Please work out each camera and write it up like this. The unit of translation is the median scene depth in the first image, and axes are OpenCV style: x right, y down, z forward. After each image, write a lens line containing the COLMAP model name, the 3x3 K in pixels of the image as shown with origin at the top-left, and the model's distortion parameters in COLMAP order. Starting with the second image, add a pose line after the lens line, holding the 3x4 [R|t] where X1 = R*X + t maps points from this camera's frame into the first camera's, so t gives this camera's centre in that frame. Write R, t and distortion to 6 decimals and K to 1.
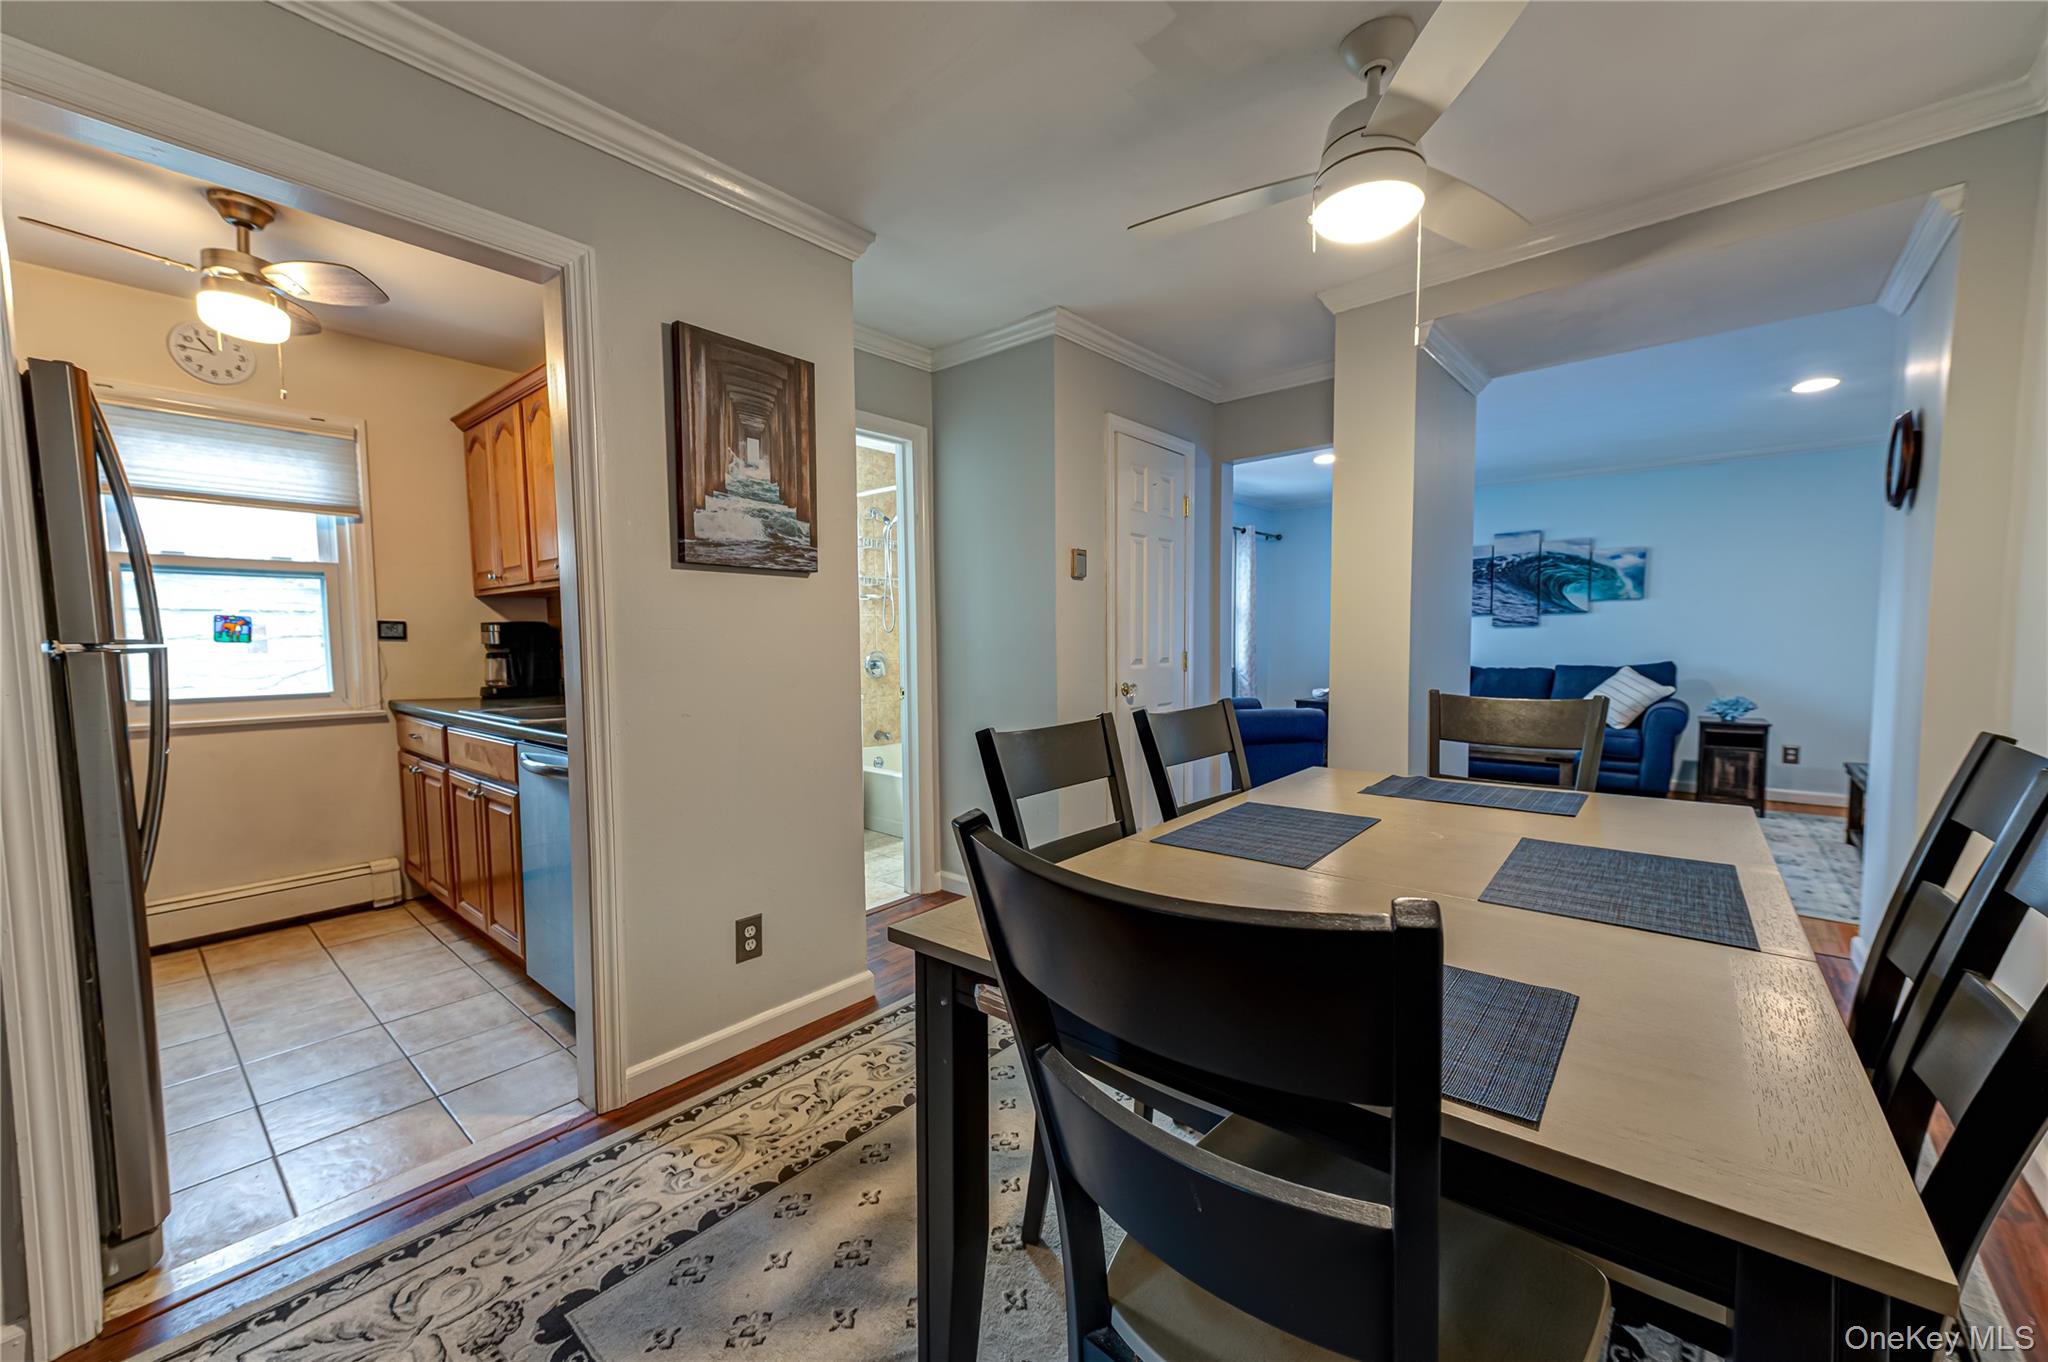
lens RADIAL K [[797.5, 0, 1032.5], [0, 797.5, 690.7], [0, 0, 1]] dist [0.016863, -0.000064]
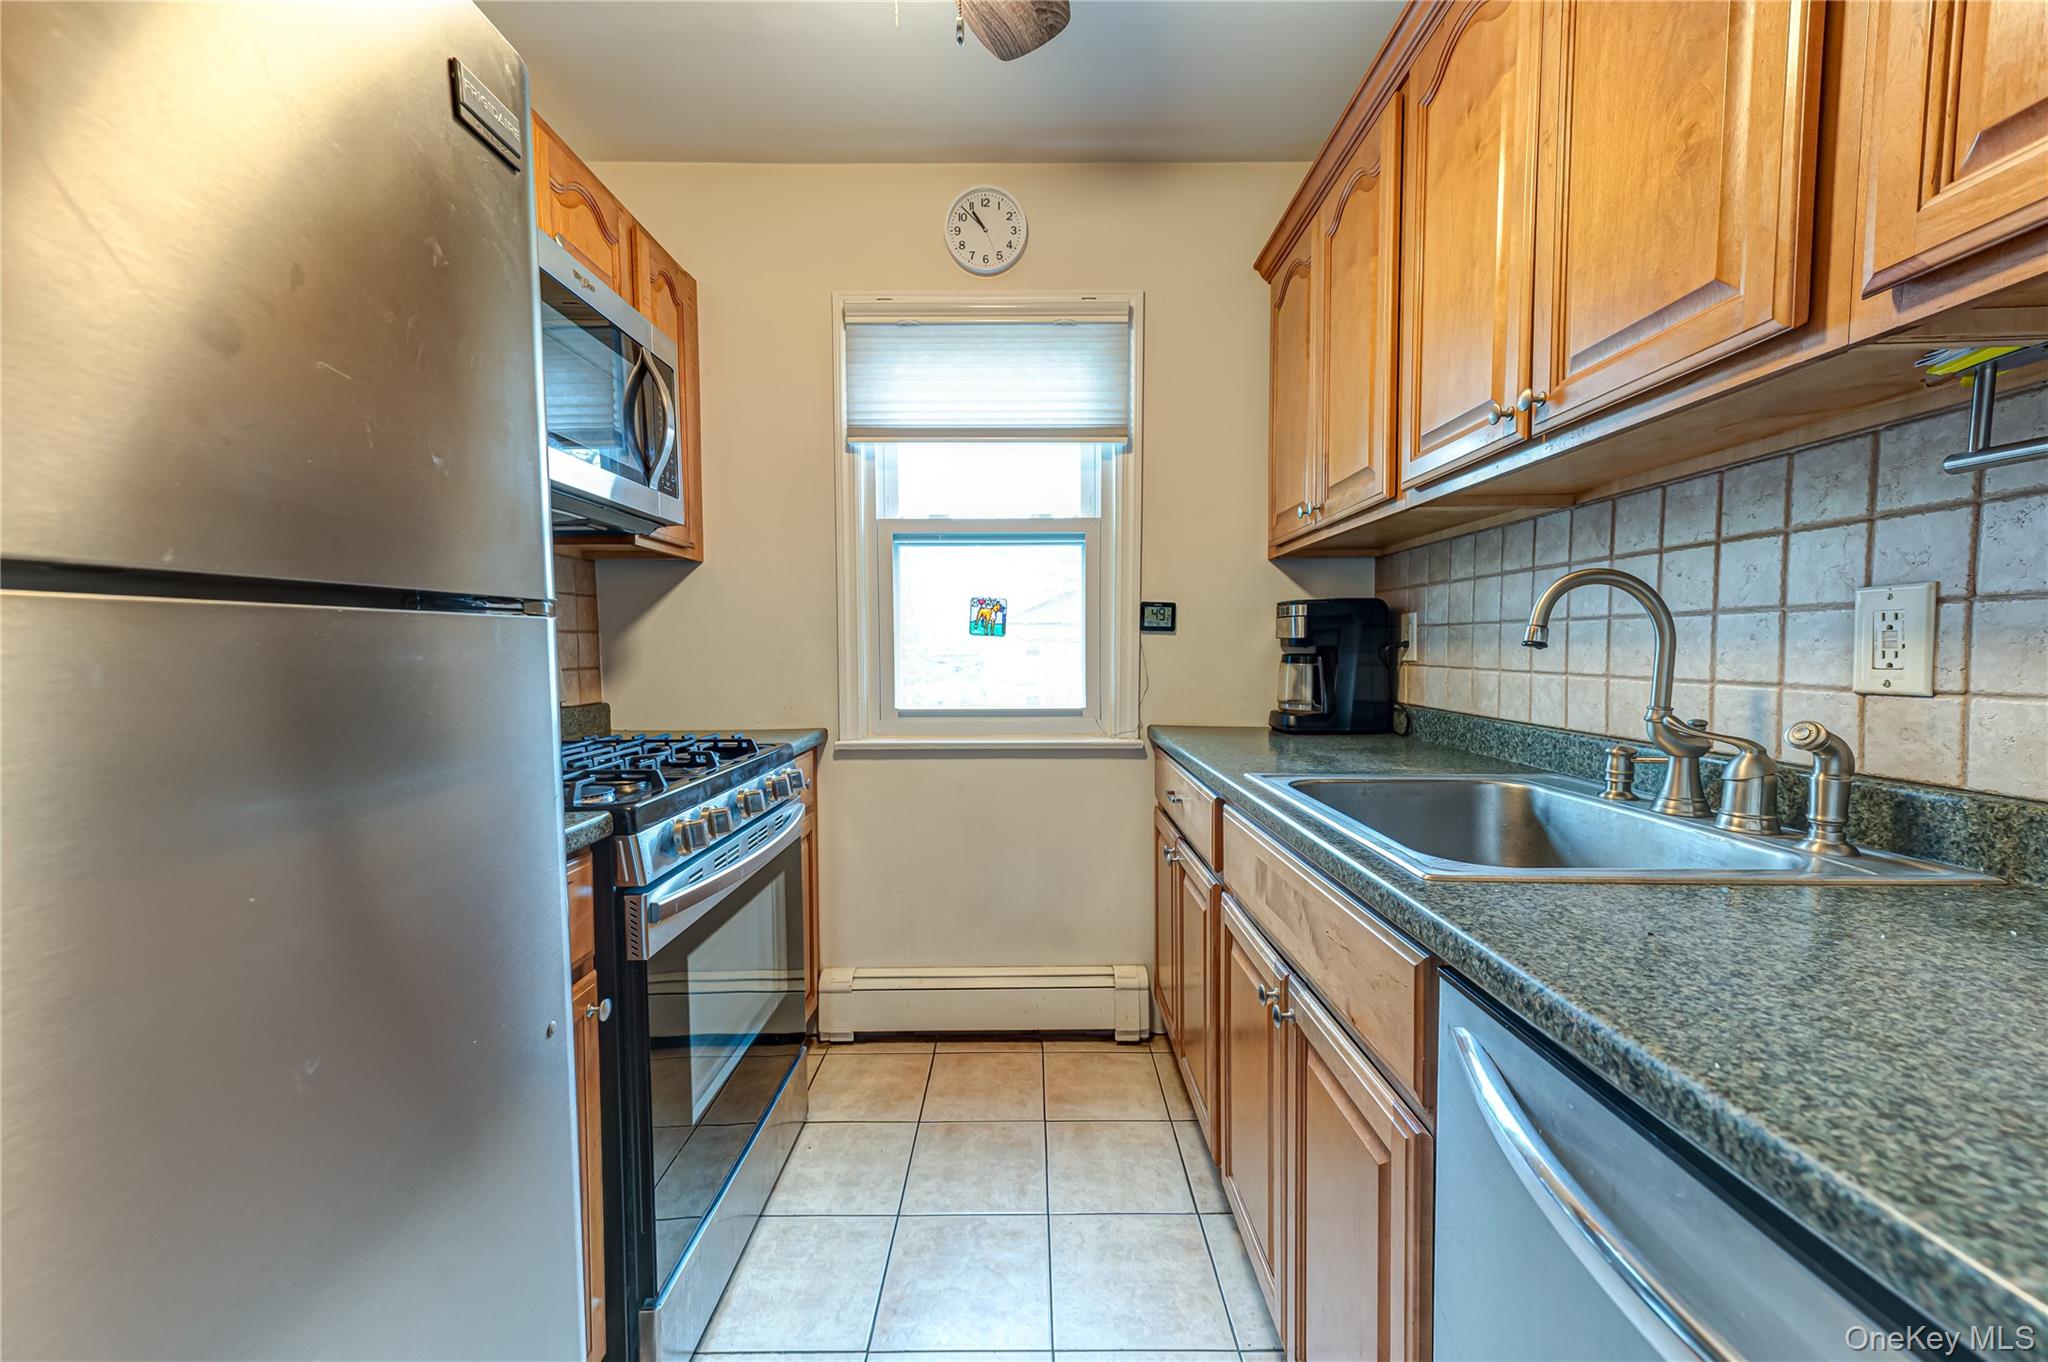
lens RADIAL K [[797.5, 0, 1032.5], [0, 797.5, 690.7], [0, 0, 1]] dist [0.016863, -0.000064]
pose [[0.656907, 0.044708, -0.752645, -0.390062], [-0.051382, 0.998574, 0.014470, -0.020934], [0.752219, 0.029167, 0.658268, 0.522948]]
